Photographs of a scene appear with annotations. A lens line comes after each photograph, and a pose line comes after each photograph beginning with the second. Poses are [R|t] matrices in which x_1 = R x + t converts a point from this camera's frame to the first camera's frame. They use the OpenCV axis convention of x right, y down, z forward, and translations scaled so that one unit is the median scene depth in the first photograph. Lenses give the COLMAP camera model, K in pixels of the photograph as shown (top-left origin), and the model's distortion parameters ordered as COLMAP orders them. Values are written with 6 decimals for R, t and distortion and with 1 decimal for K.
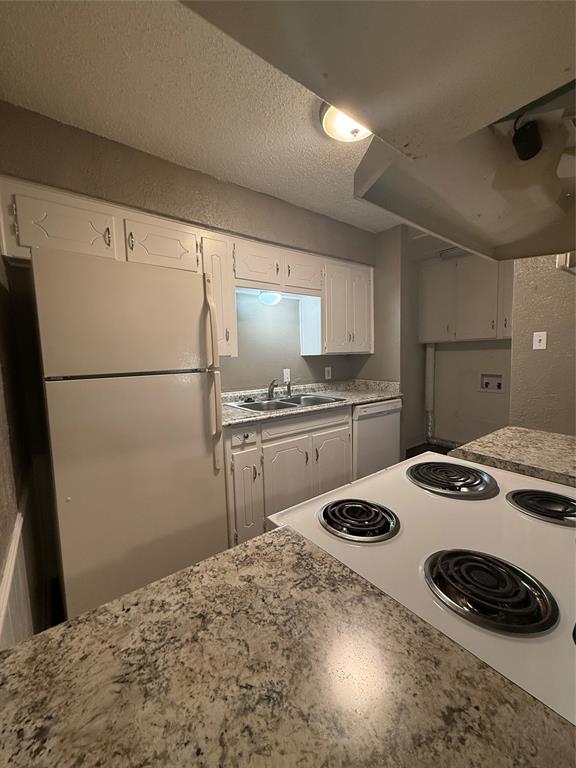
lens RADIAL K [[306.8, 0, 288.0], [0, 306.8, 384.0], [0, 0, 1]] dist [-0.000318, -0.000087]
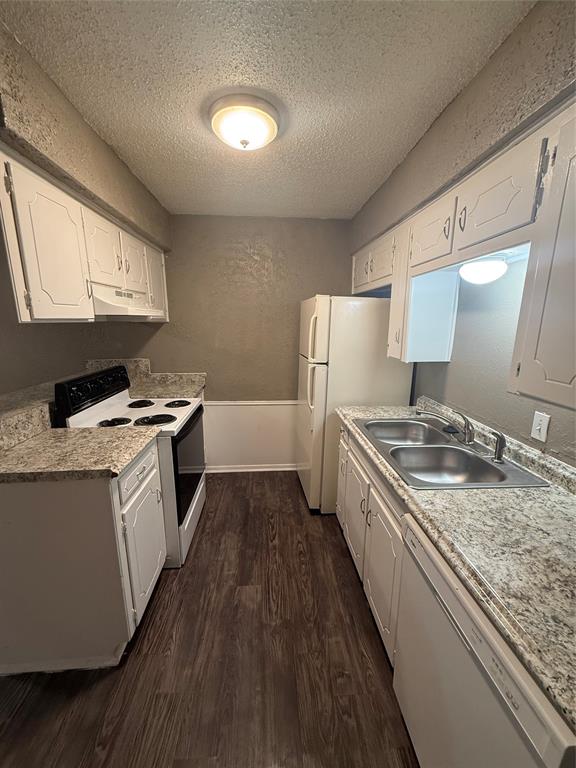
lens RADIAL K [[306.8, 0, 288.0], [0, 306.8, 384.0], [0, 0, 1]] dist [-0.000318, -0.000087]
pose [[-0.556540, 0.195147, -0.807577, 1.243414], [-0.067930, 0.958081, 0.278329, -0.421189], [0.828039, 0.209760, -0.519954, 2.075156]]
